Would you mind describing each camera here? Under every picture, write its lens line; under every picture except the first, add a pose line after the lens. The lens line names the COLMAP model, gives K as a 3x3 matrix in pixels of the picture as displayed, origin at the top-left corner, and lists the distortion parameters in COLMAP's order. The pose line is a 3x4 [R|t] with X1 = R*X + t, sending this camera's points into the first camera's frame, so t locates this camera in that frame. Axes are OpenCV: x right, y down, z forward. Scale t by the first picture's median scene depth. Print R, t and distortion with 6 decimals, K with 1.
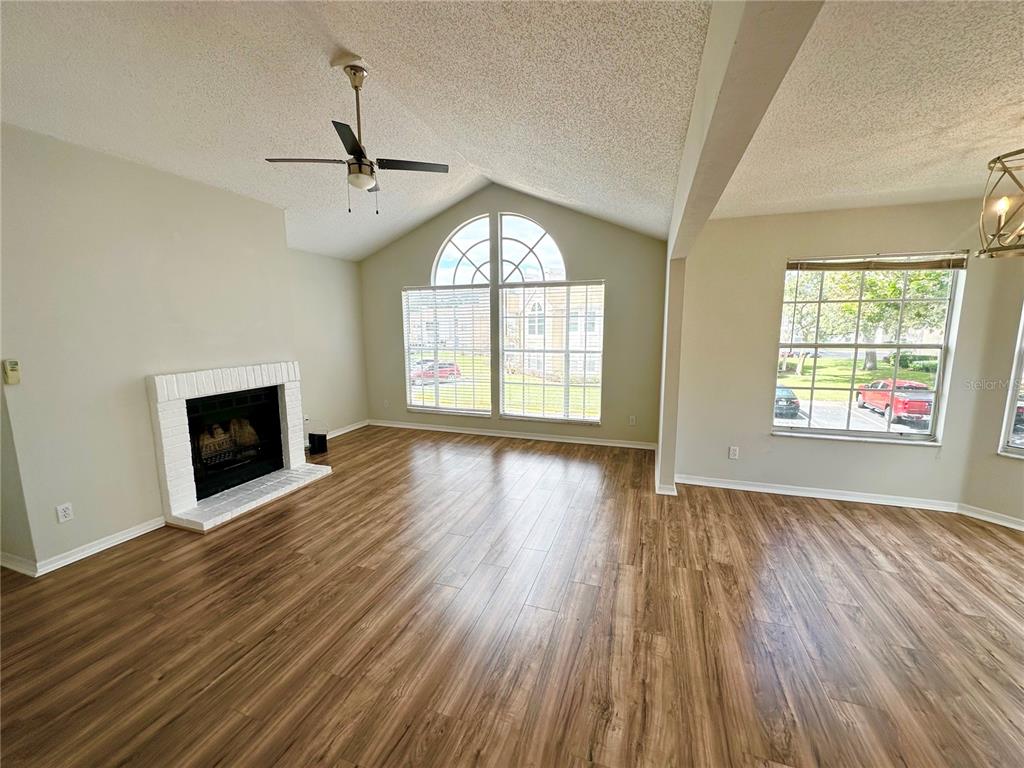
lens RADIAL K [[409.1, 0, 509.9], [0, 409.1, 384.2], [0, 0, 1]] dist [-0.003355, 0.000789]
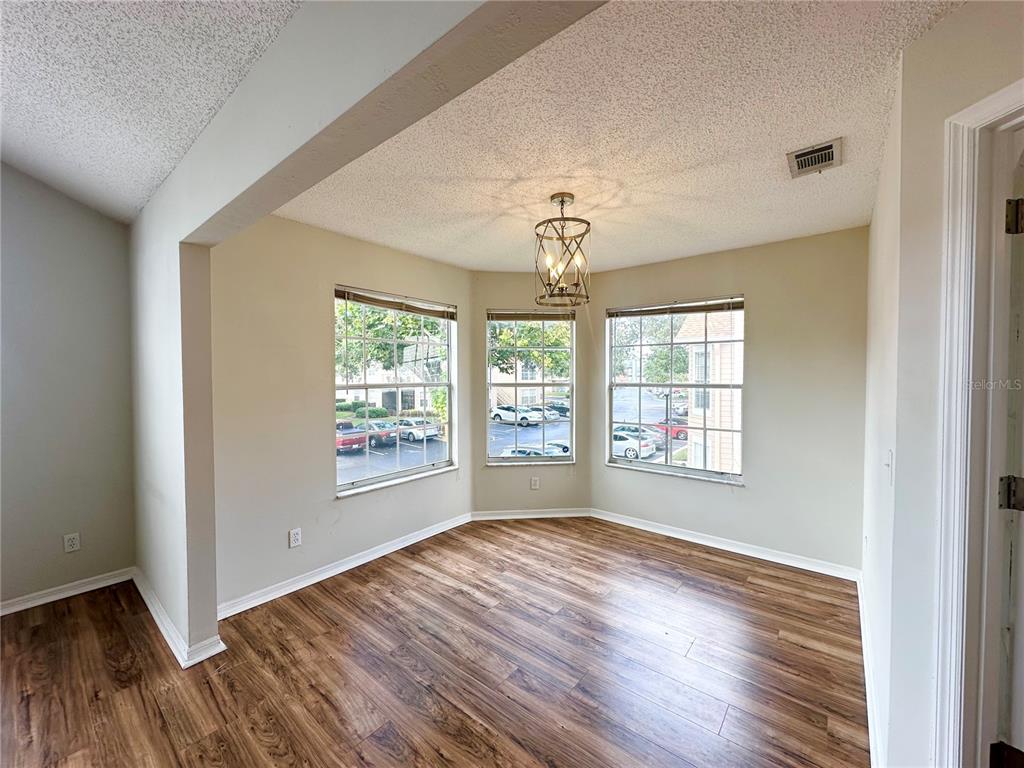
lens RADIAL K [[409.1, 0, 512.5], [0, 409.1, 384.2], [0, 0, 1]] dist [-0.003355, 0.000789]
pose [[0.345102, -0.017411, 0.938404, 0.013750], [0.132927, 0.990656, -0.030504, -0.028987], [-0.929104, 0.135266, 0.344192, 0.398231]]
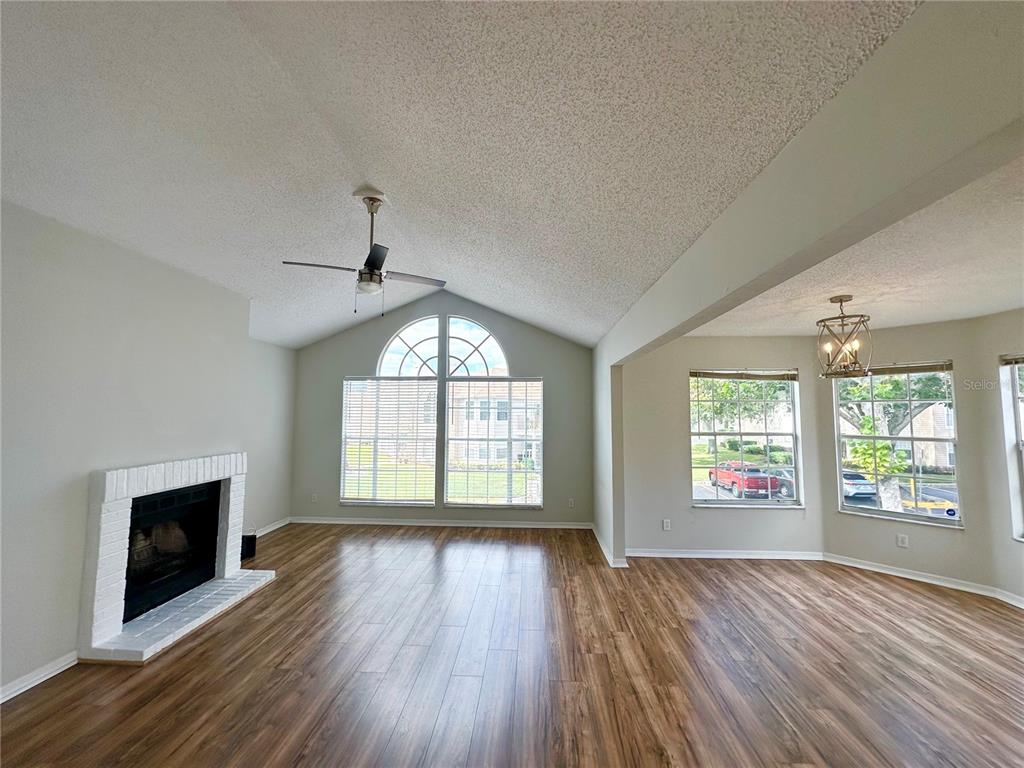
lens RADIAL K [[409.1, 0, 509.7], [0, 409.1, 383.6], [0, 0, 1]] dist [-0.003355, 0.000789]
pose [[0.962183, 0.029820, 0.270766, -0.243684], [0.029076, 0.977068, -0.210931, 0.005266], [-0.270847, 0.210827, 0.939252, -0.082666]]
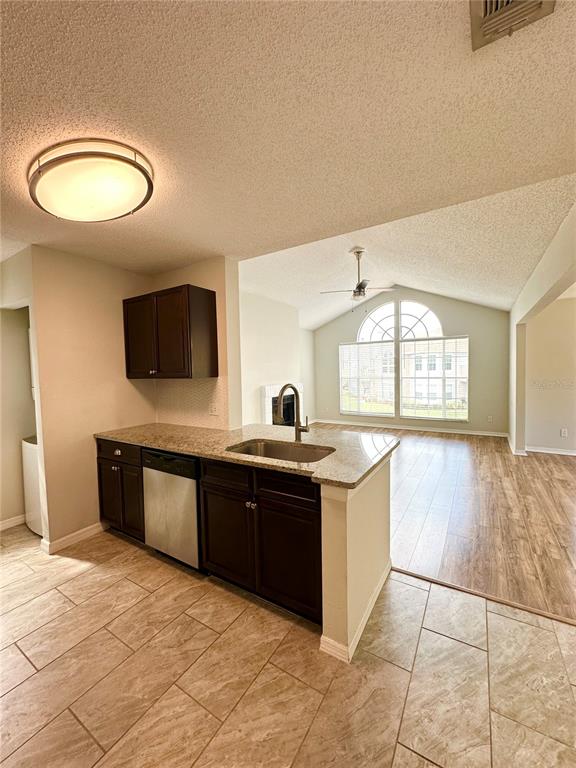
lens RADIAL K [[306.8, 0, 287.4], [0, 306.8, 383.6], [0, 0, 1]] dist [-0.003355, 0.000789]
pose [[0.974166, -0.008015, -0.225690, -0.310865], [-0.013240, 0.995624, -0.092506, 0.106308], [0.225444, 0.093105, 0.969797, -0.561834]]
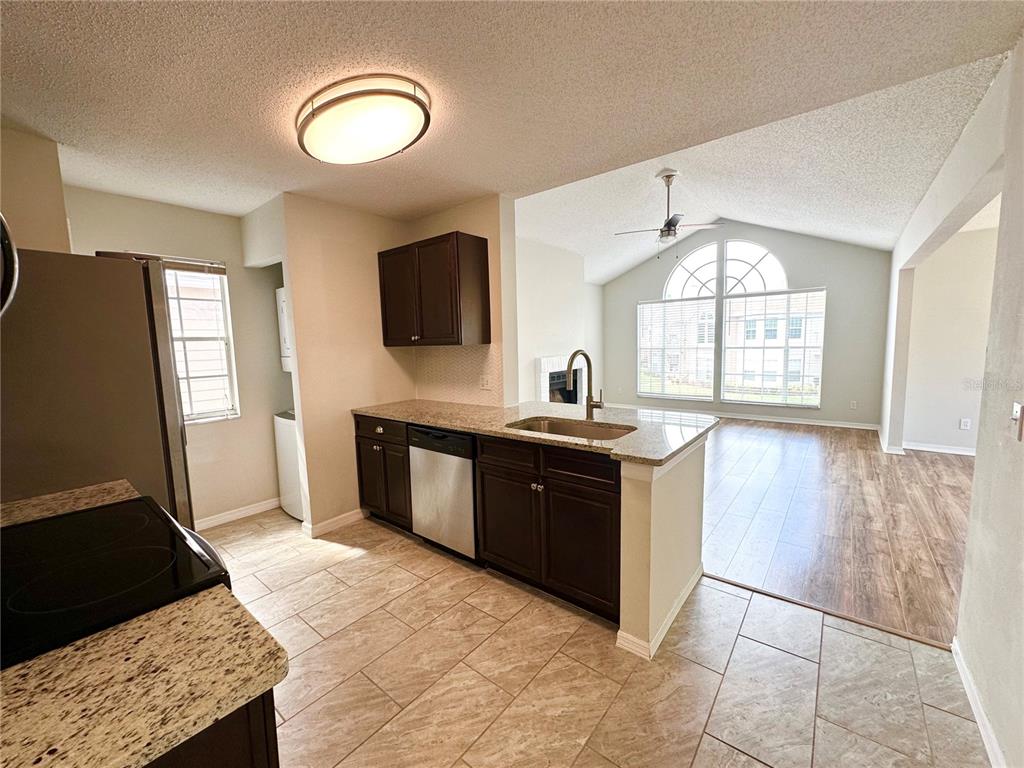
lens RADIAL K [[409.1, 0, 511.4], [0, 409.1, 384.9], [0, 0, 1]] dist [-0.003355, 0.000789]
pose [[0.938686, 0.014401, -0.344471, -0.318494], [-0.024919, 0.999348, -0.026125, 0.128530], [0.343870, 0.033107, 0.938433, -0.640805]]
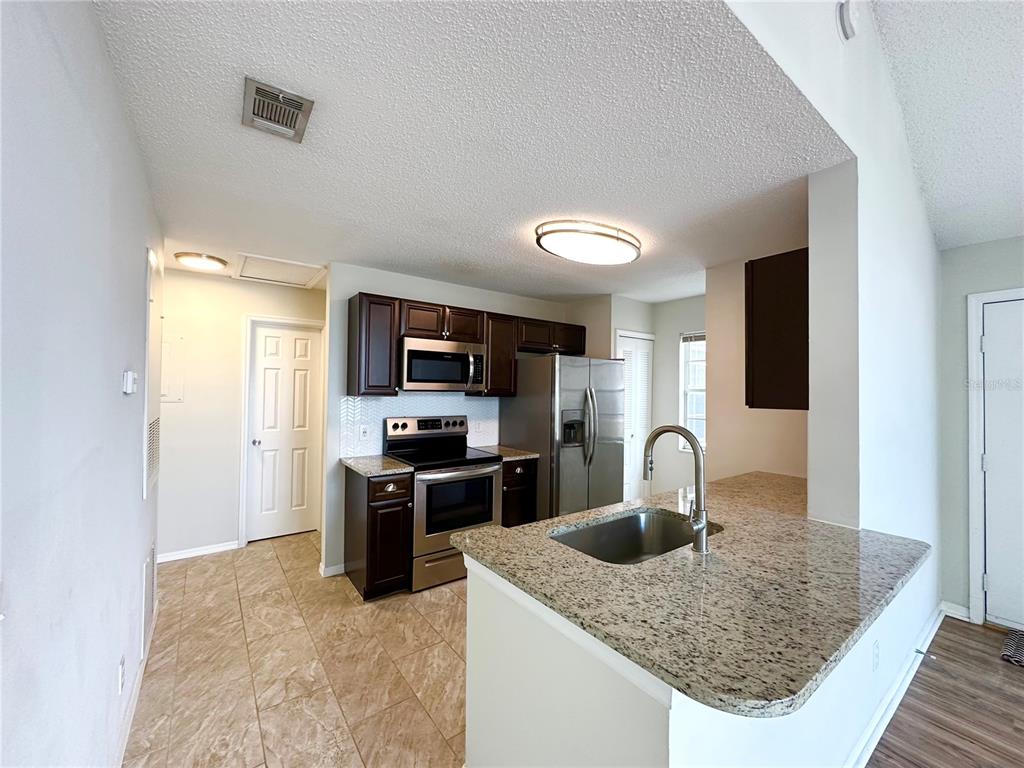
lens RADIAL K [[409.1, 0, 512.9], [0, 409.1, 385.4], [0, 0, 1]] dist [-0.003355, 0.000789]
pose [[-0.562395, -0.014351, -0.826744, 0.007333], [-0.127102, 0.989467, 0.069286, 0.000175], [0.817041, 0.144047, -0.558296, 0.134942]]
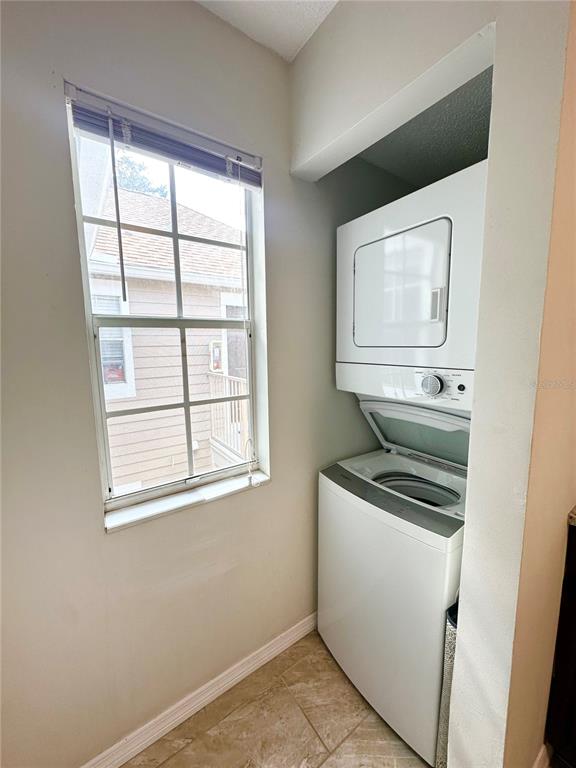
lens RADIAL K [[306.8, 0, 284.4], [0, 306.8, 386.3], [0, 0, 1]] dist [-0.003355, 0.000789]
pose [[0.805073, 0.072553, -0.588722, -1.022260], [-0.074960, 0.996979, 0.020358, 0.073707], [0.588420, 0.027740, 0.808080, -0.245697]]
